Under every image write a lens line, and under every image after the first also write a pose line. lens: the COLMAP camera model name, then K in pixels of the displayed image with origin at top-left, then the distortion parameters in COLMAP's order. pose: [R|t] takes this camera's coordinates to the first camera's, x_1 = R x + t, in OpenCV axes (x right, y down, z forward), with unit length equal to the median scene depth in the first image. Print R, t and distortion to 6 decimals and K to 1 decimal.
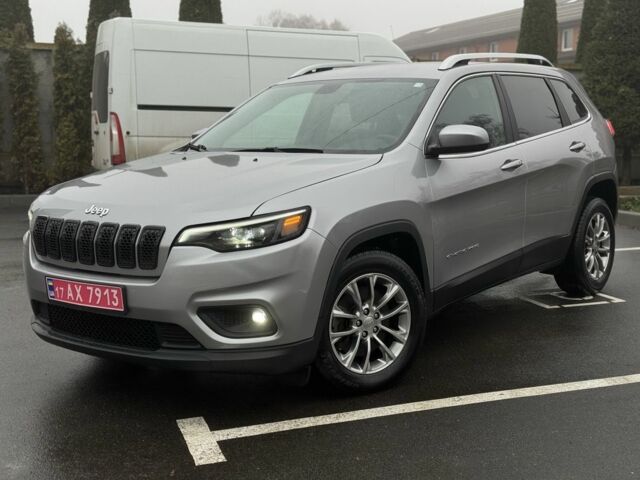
lens RADIAL K [[857.2, 0, 329.5], [0, 857.2, 239.4], [0, 0, 1]] dist [0.130650, 0.010500]
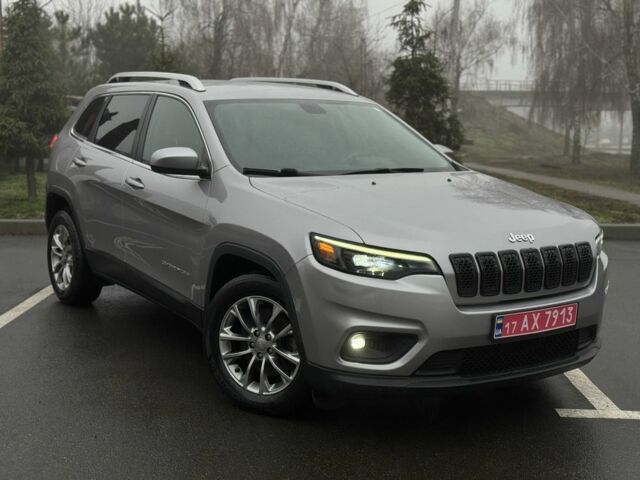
lens RADIAL K [[884.9, 0, 320.0], [0, 884.9, 240.0], [0, 0, 1]] dist [0.095453, 0.060152]
pose [[0.333268, -0.111116, 0.936262, -1.322910], [0.110682, 0.990775, 0.078188, -0.138317], [-0.936313, 0.077570, 0.342492, 0.875019]]
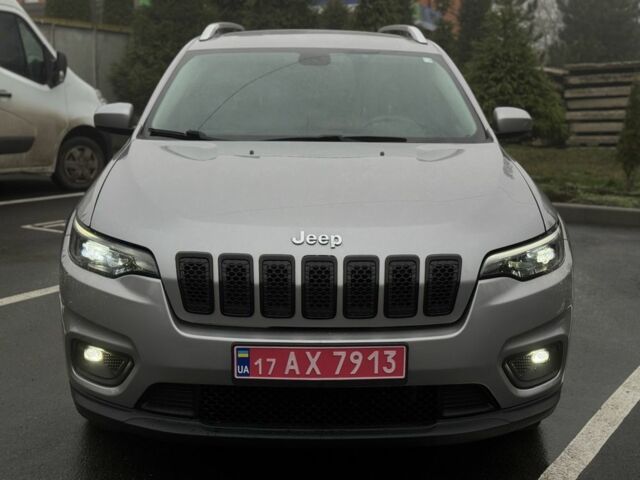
lens RADIAL K [[884.9, 0, 320.0], [0, 884.9, 240.0], [0, 0, 1]] dist [0.095453, 0.060152]
pose [[0.788588, -0.084243, 0.609125, -0.699106], [0.059587, 0.996378, 0.060659, -0.075236], [-0.612029, -0.011539, 0.790751, 0.451715]]
